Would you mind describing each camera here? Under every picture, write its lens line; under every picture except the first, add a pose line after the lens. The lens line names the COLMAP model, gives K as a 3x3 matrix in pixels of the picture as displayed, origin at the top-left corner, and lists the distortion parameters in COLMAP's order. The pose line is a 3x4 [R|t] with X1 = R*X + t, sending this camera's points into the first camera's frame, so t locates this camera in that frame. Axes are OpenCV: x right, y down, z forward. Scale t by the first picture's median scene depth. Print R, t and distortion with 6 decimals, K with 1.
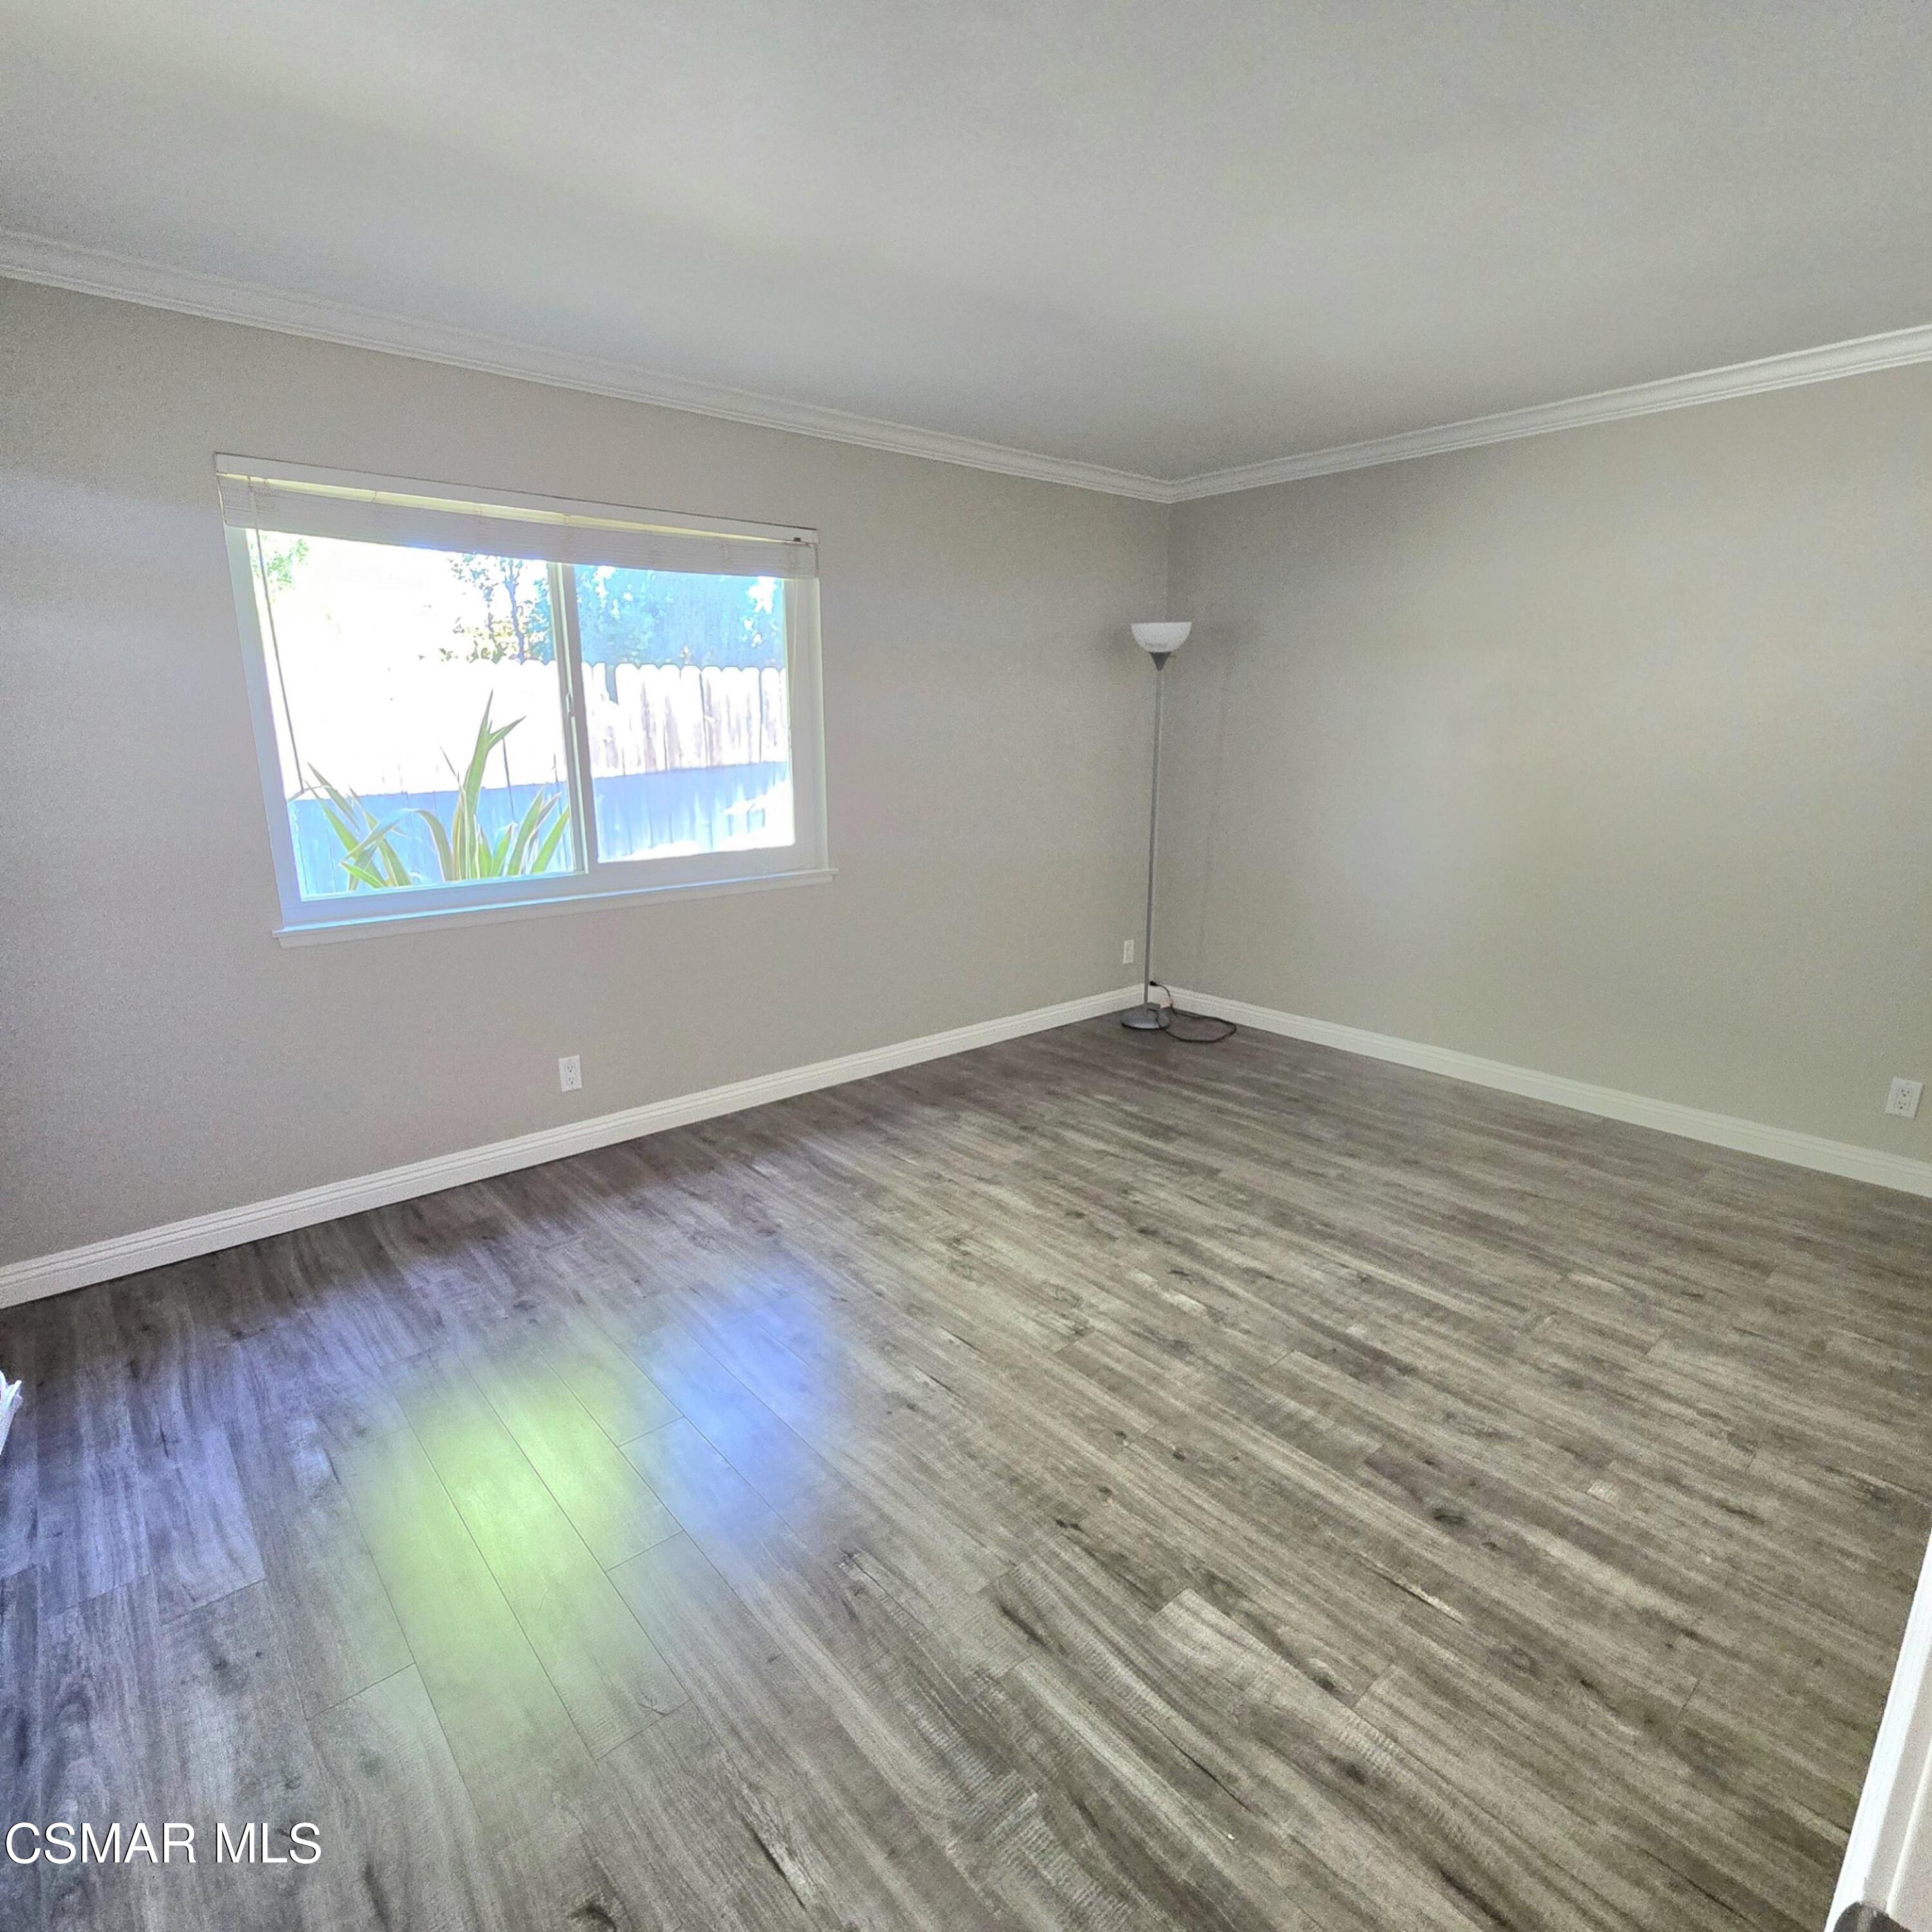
lens RADIAL K [[1061.8, 0, 960.6], [0, 1061.8, 962.6], [0, 0, 1]] dist [0.000936, 0.001917]
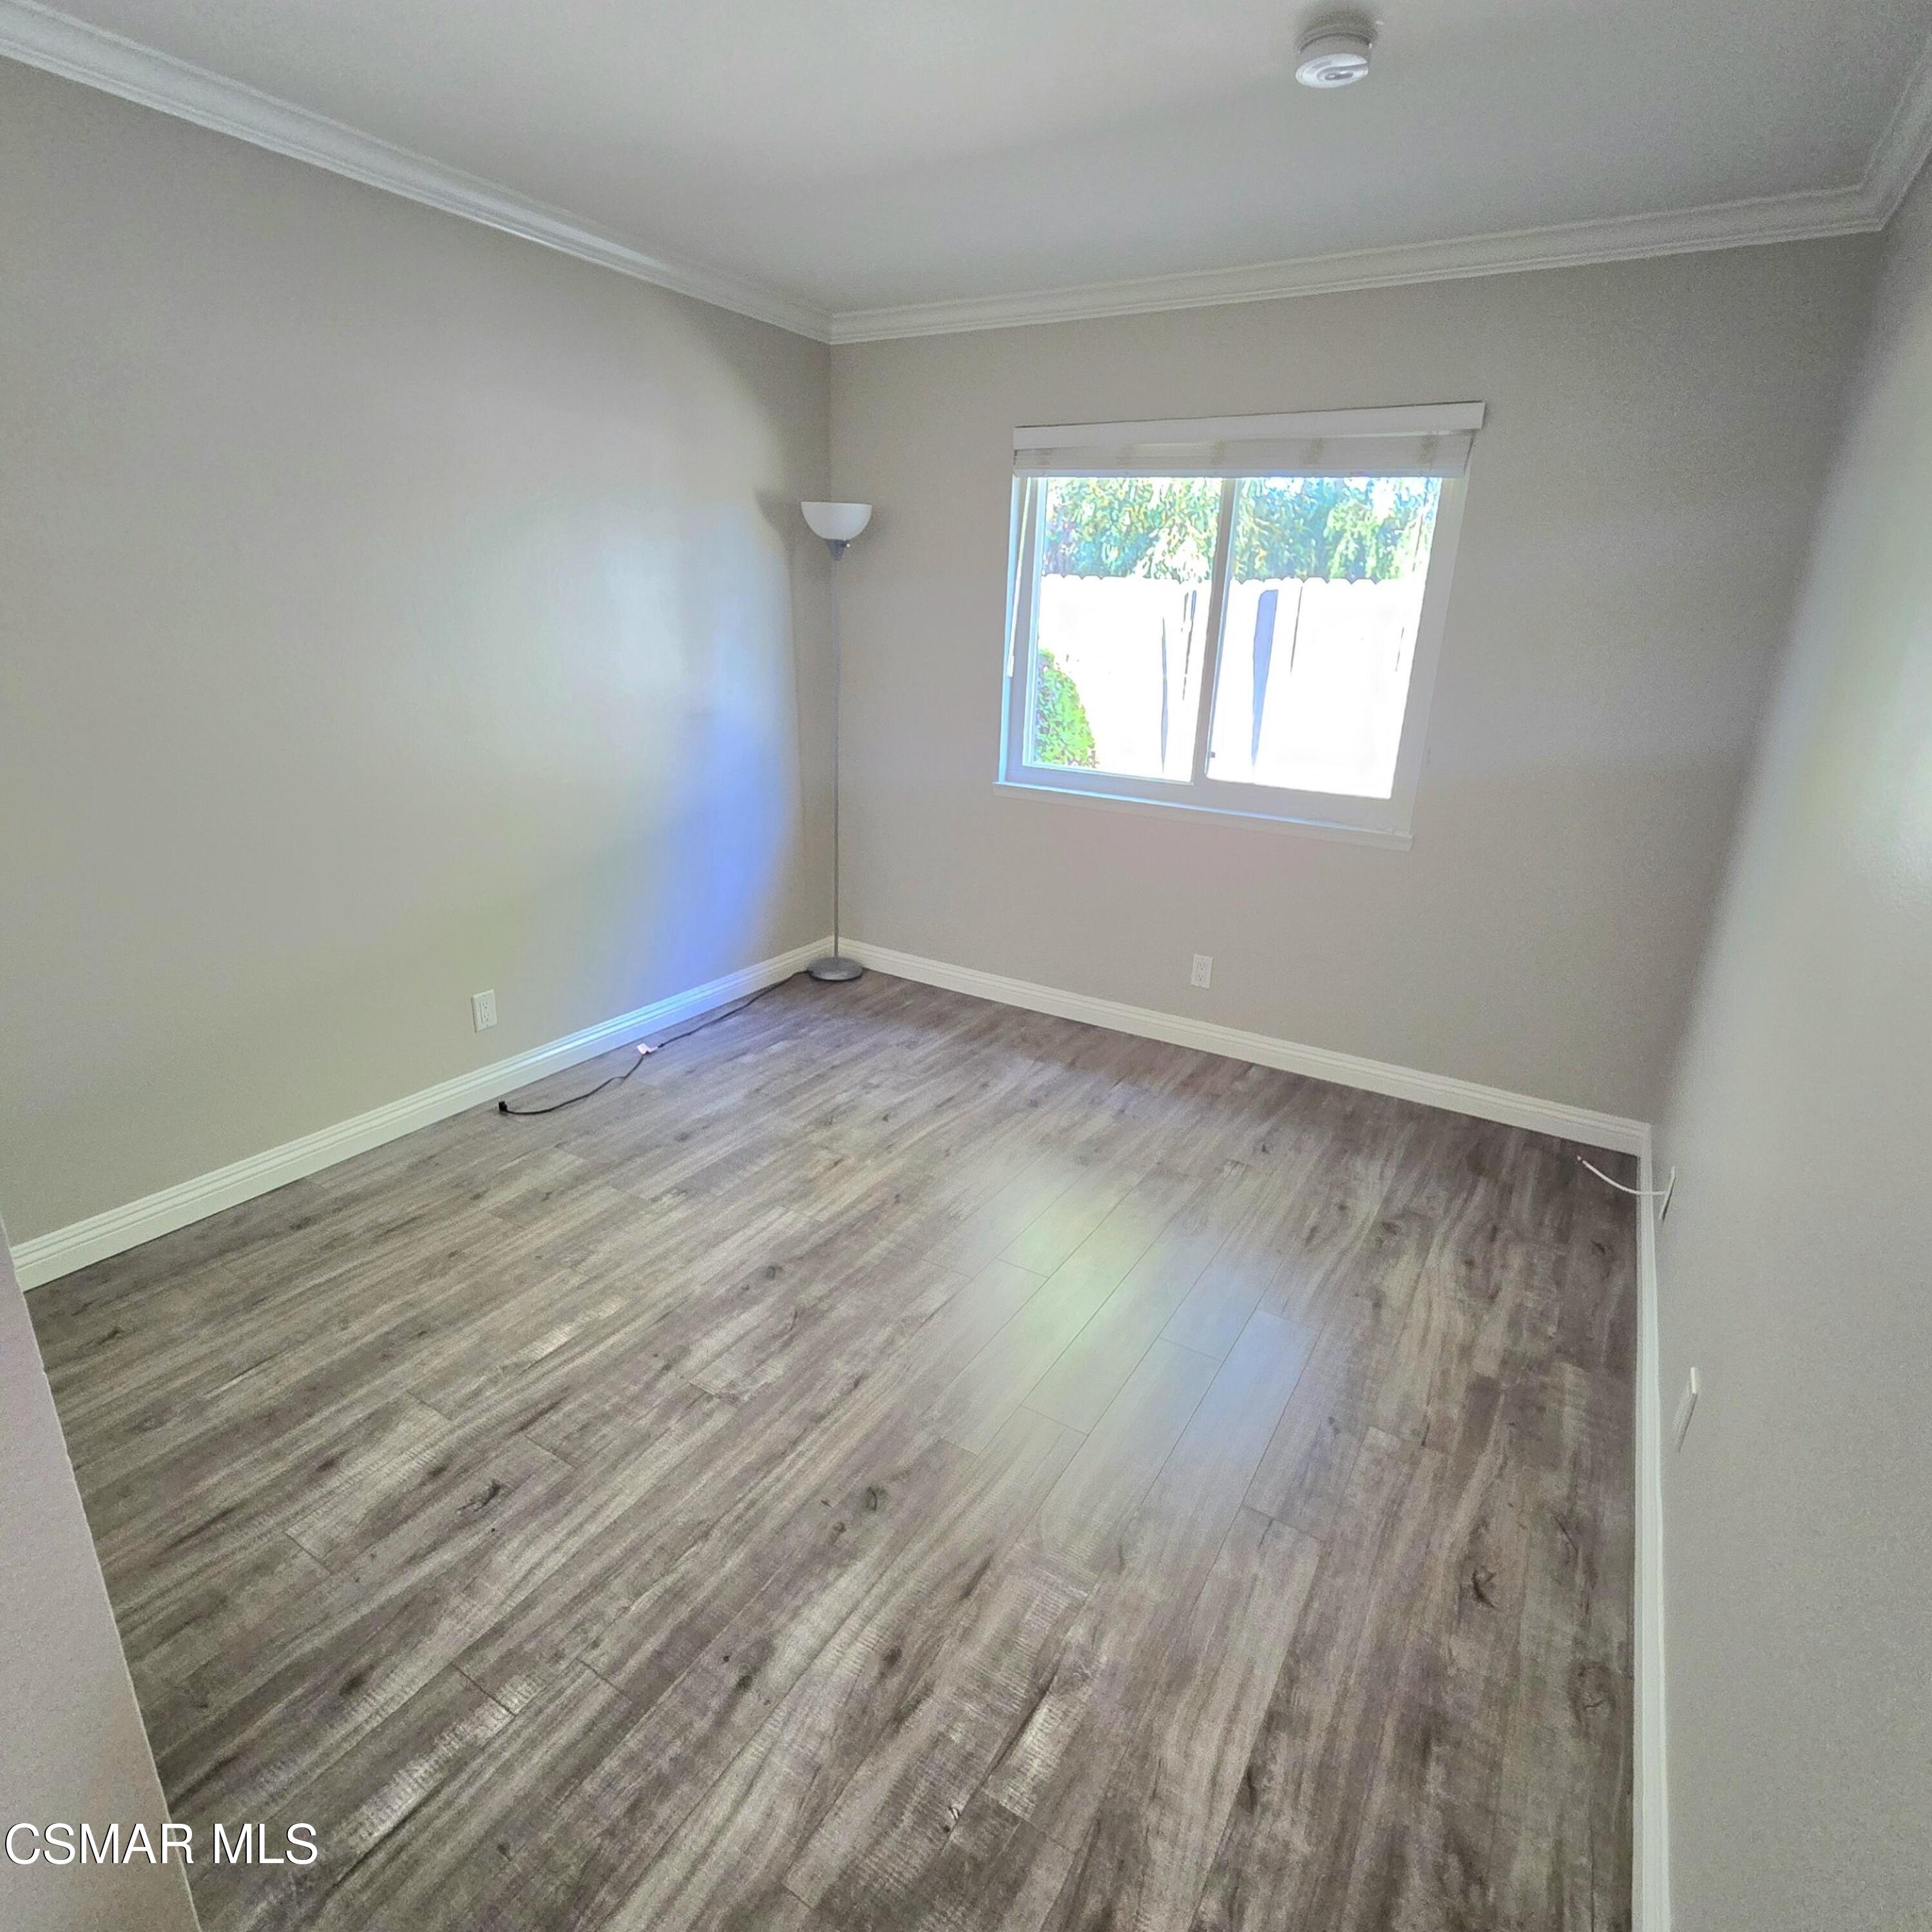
lens RADIAL K [[1061.8, 0, 960.6], [0, 1061.8, 962.6], [0, 0, 1]] dist [0.000936, 0.001917]
pose [[0.327576, 0.312798, -0.891545, 0.696090], [-0.266108, 0.935953, 0.230604, -0.120256], [0.906576, 0.161707, 0.389833, 0.496697]]
